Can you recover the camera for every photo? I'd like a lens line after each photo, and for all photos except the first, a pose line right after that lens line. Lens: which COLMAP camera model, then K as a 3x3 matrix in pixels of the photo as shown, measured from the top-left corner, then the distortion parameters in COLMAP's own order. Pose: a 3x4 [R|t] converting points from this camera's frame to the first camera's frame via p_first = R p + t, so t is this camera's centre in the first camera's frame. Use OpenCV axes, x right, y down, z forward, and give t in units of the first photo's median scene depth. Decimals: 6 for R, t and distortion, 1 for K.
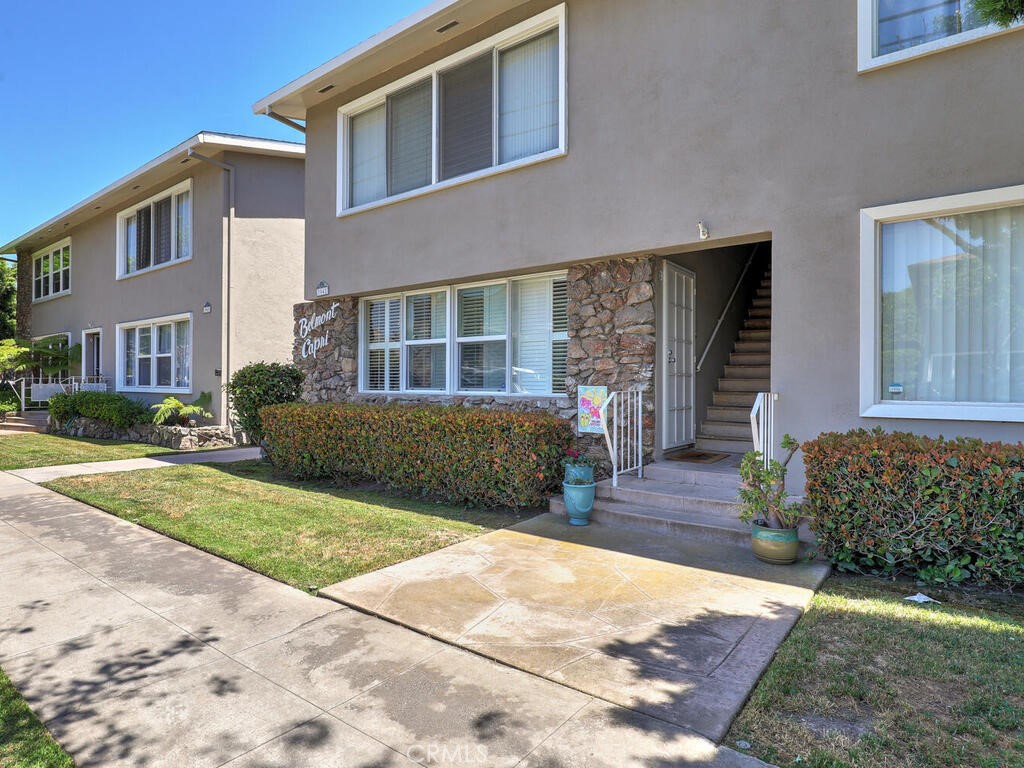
lens RADIAL K [[662.0, 0, 512.0], [0, 662.0, 384.0], [0, 0, 1]] dist [-0.015355, 0.000415]
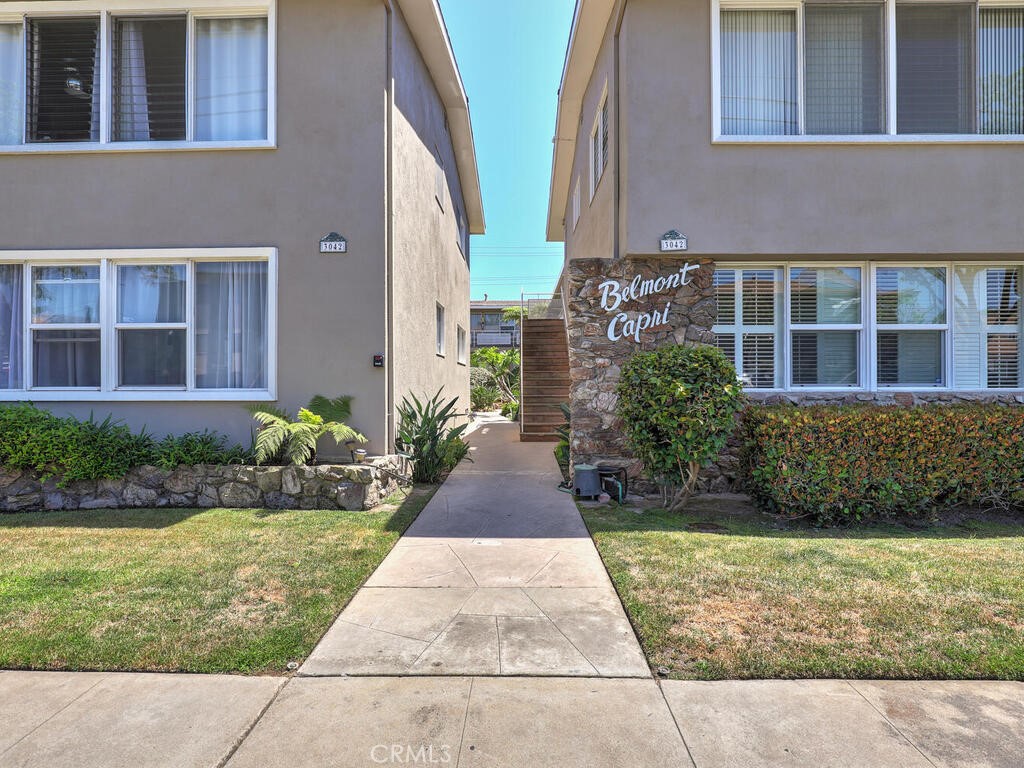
lens RADIAL K [[534.7, 0, 512.0], [0, 534.7, 384.0], [0, 0, 1]] dist [-0.015721, 0.000700]
pose [[0.765311, -0.013606, 0.643517, -0.755068], [0.004202, 0.999861, 0.016142, -0.005488], [-0.643647, -0.009650, 0.765262, 0.667517]]
